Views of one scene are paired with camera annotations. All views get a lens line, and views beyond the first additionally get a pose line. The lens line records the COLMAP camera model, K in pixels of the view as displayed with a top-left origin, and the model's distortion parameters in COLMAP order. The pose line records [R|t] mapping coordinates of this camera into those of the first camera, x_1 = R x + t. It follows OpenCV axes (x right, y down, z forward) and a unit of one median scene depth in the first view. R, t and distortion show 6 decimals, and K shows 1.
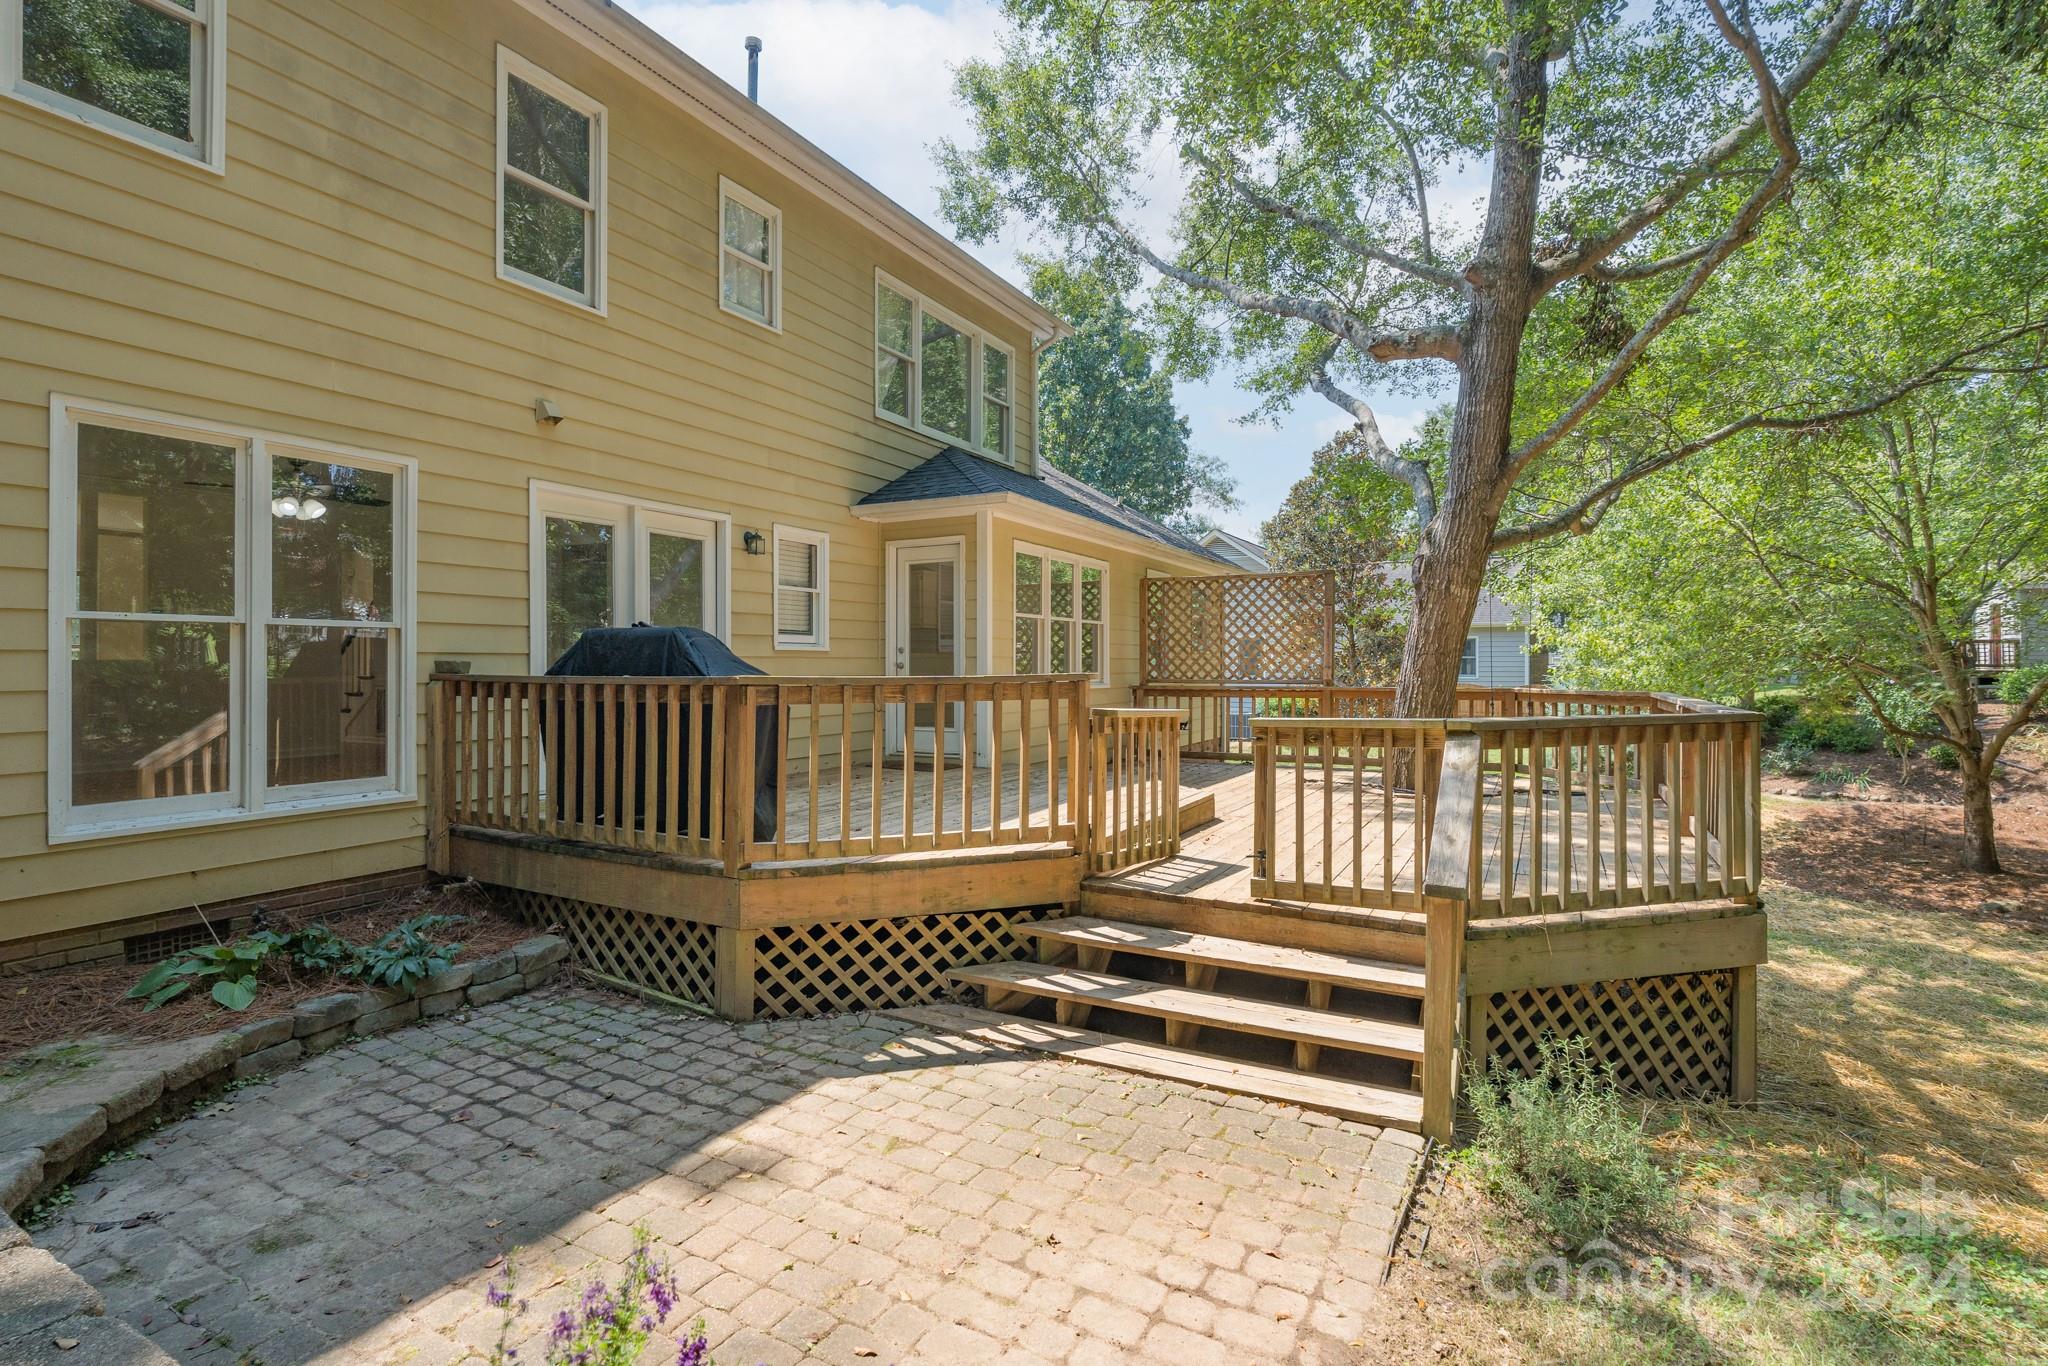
lens RADIAL K [[959.1, 0, 1028.4], [0, 959.1, 660.3], [0, 0, 1]] dist [-0.006661, -0.000017]
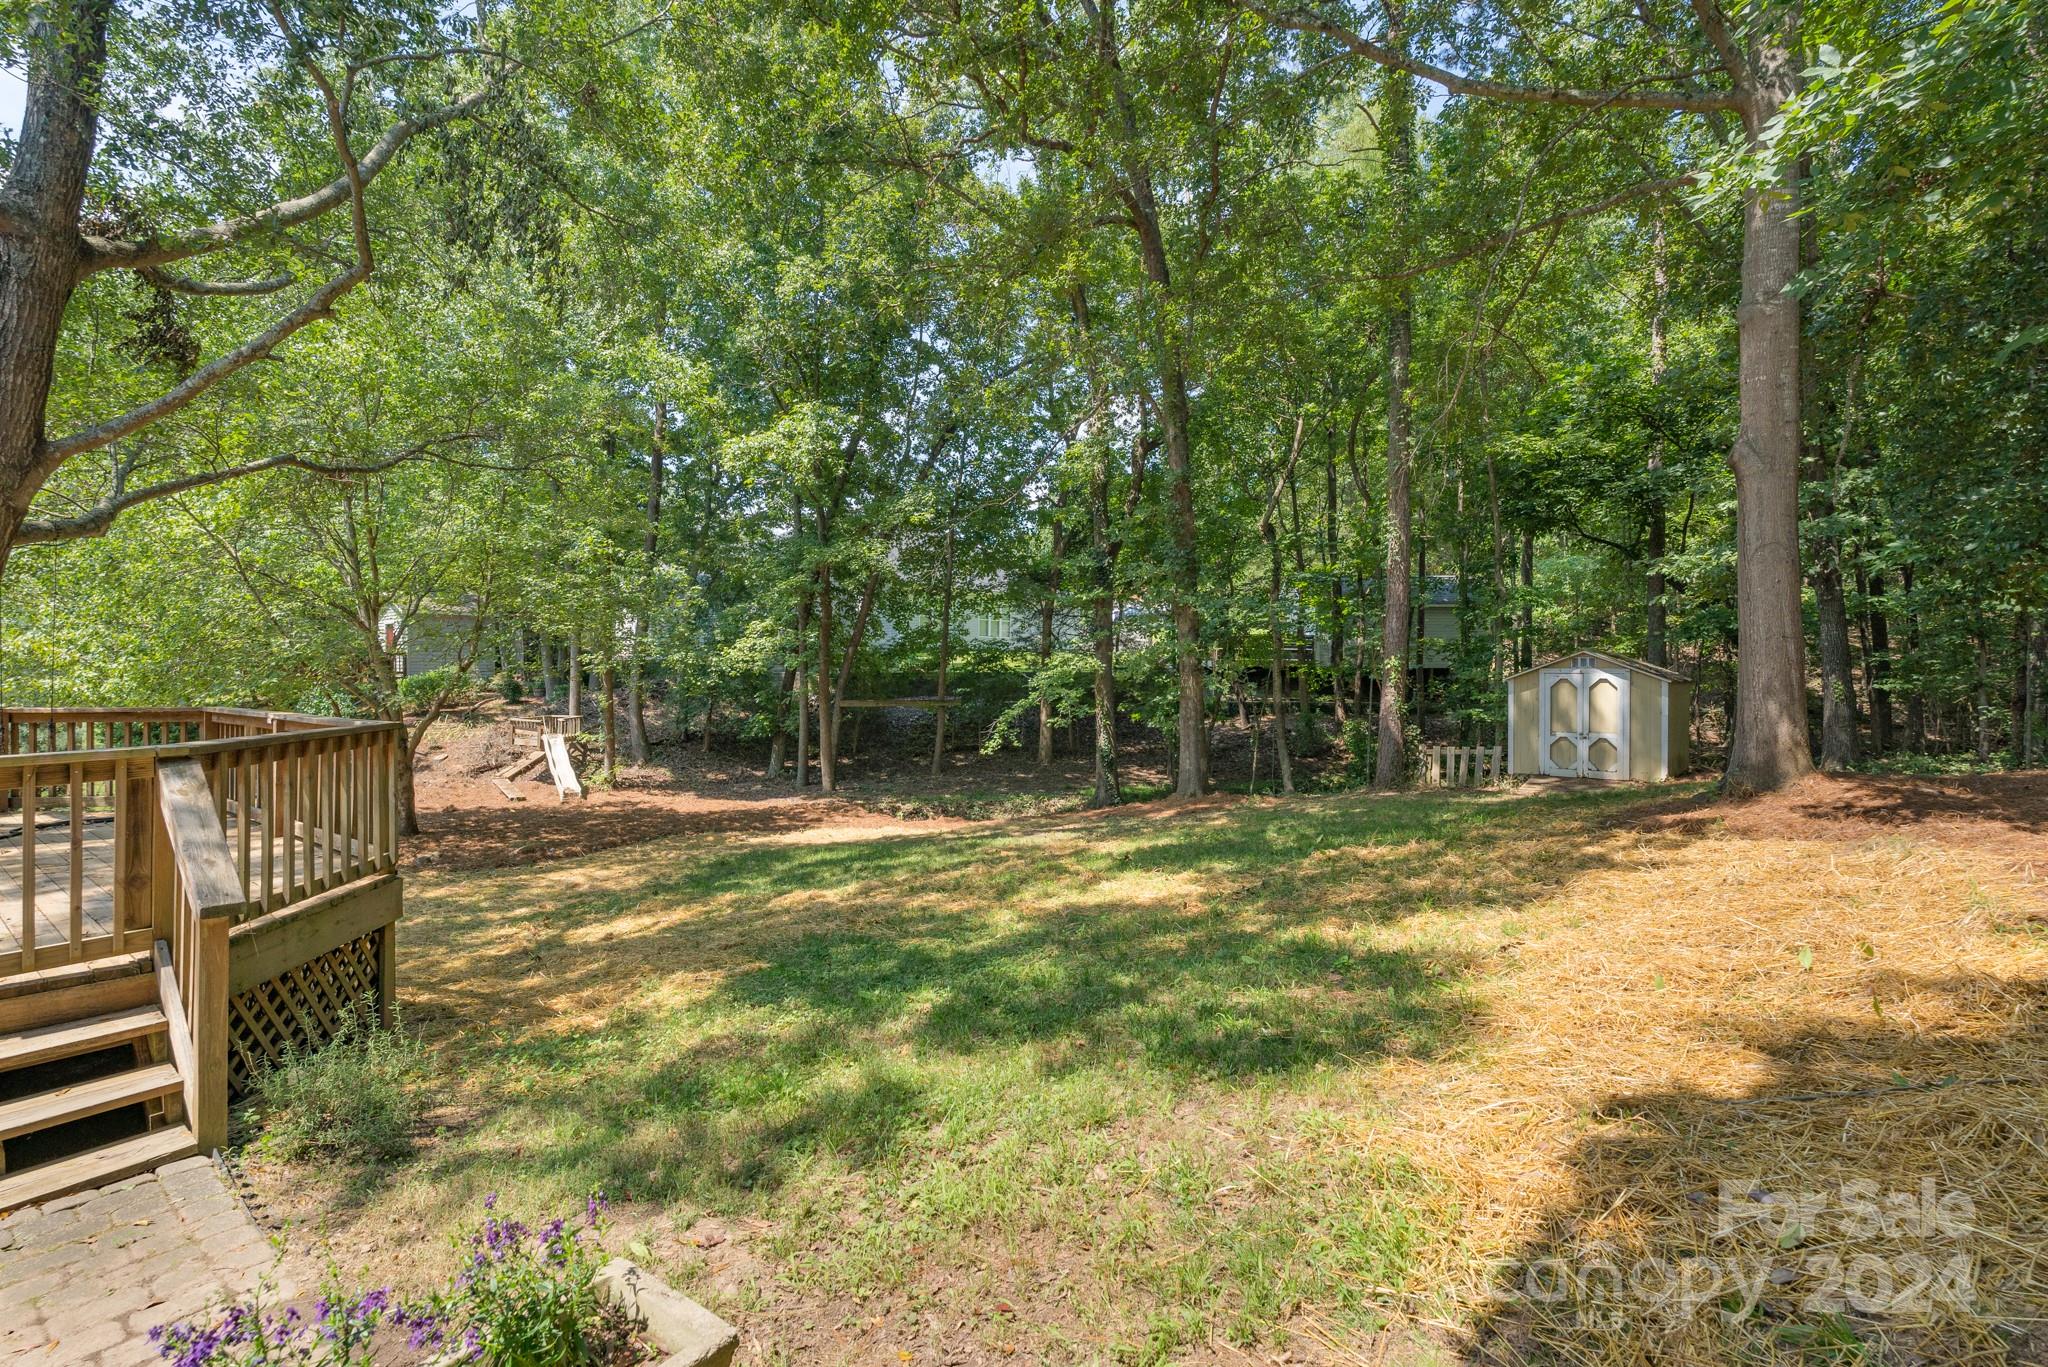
lens RADIAL K [[959.1, 0, 1019.7], [0, 959.1, 673.2], [0, 0, 1]] dist [-0.006661, -0.000017]
pose [[0.146545, -0.005363, 0.989189, -0.376760], [-0.005622, 0.999965, 0.006254, -0.023521], [-0.989188, -0.006477, 0.146510, -0.009762]]
